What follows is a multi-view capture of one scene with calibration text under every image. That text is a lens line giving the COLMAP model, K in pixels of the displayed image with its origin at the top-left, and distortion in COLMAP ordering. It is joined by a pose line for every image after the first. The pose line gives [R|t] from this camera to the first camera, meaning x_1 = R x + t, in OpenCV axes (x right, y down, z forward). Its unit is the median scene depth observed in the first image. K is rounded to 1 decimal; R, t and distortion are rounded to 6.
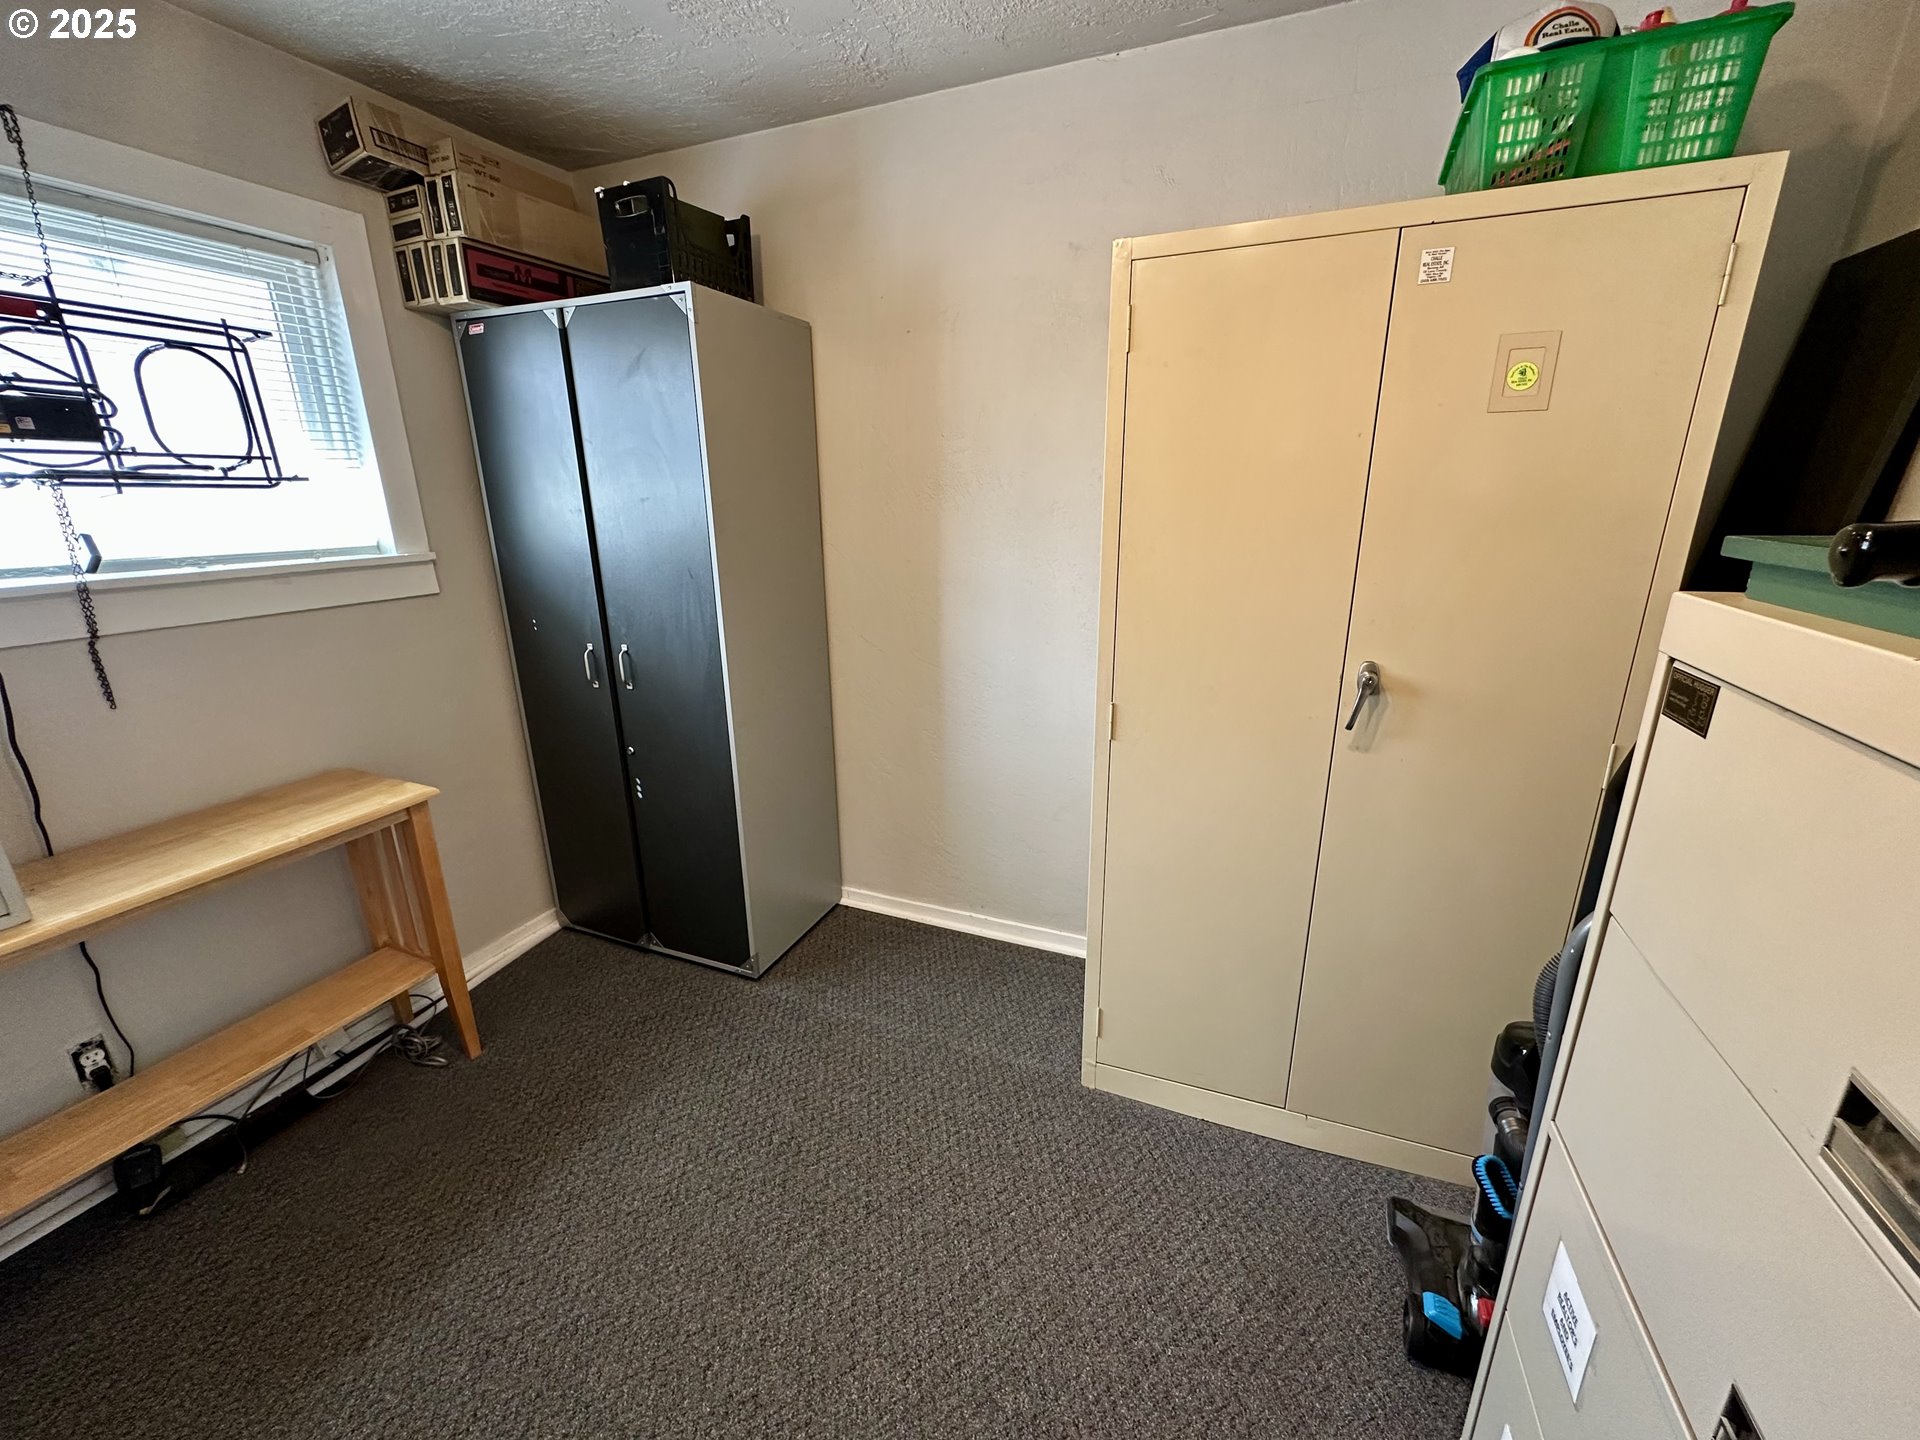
lens RADIAL K [[755.4, 0, 957.7], [0, 755.4, 716.5], [0, 0, 1]] dist [-0.000496, -0.000316]
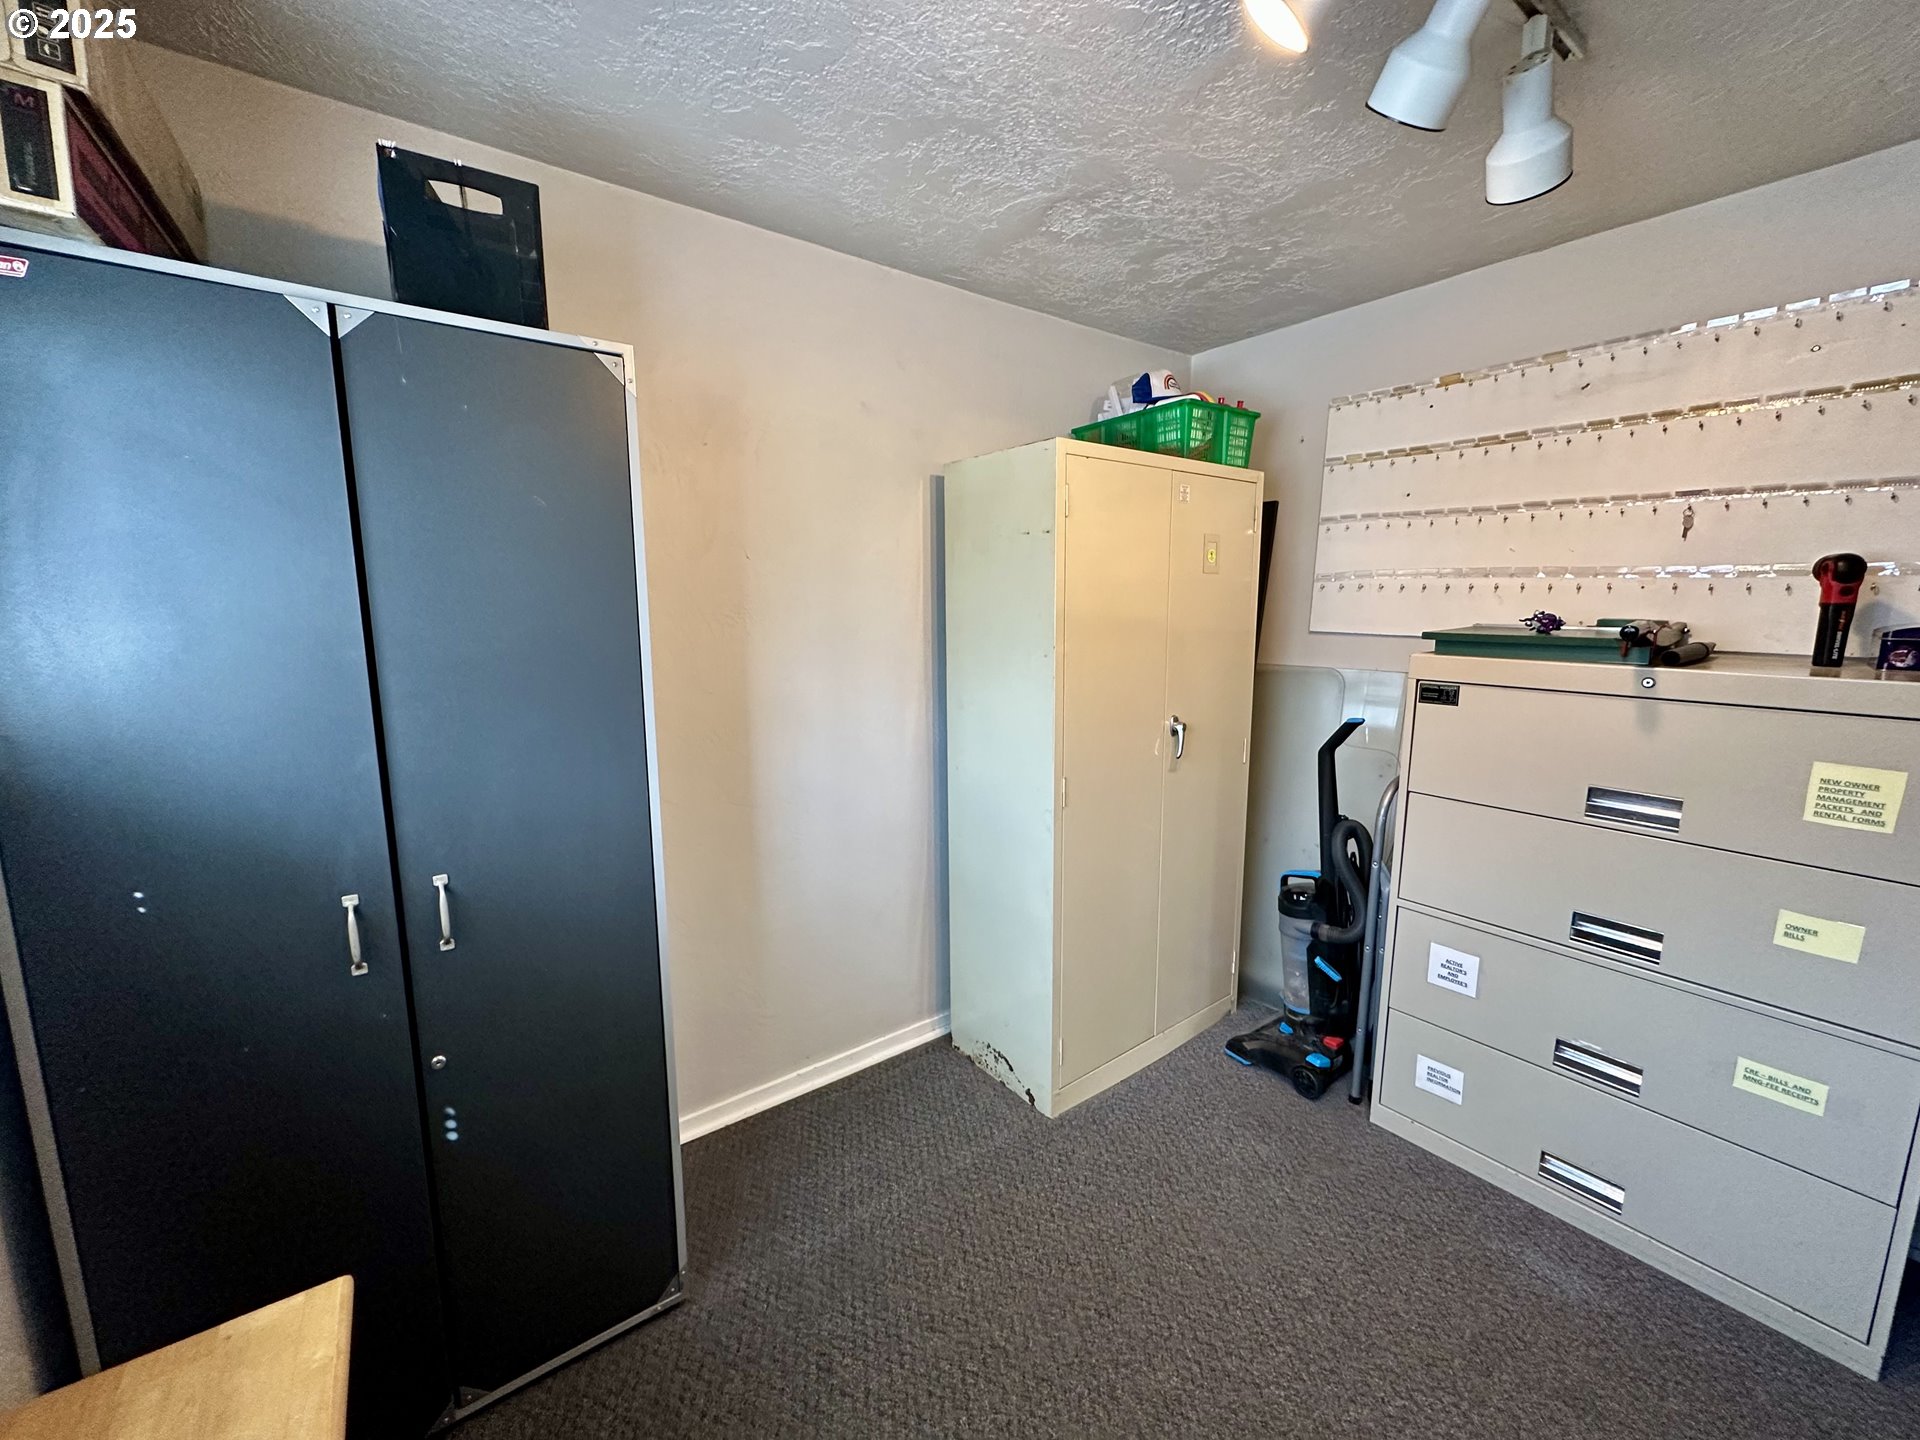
lens RADIAL K [[755.4, 0, 961.2], [0, 755.4, 712.5], [0, 0, 1]] dist [-0.000496, -0.000316]
pose [[0.515914, -0.119861, 0.848214, -1.090515], [0.242492, 0.970098, -0.010408, -0.173754], [-0.821603, 0.211055, 0.529552, 0.518202]]
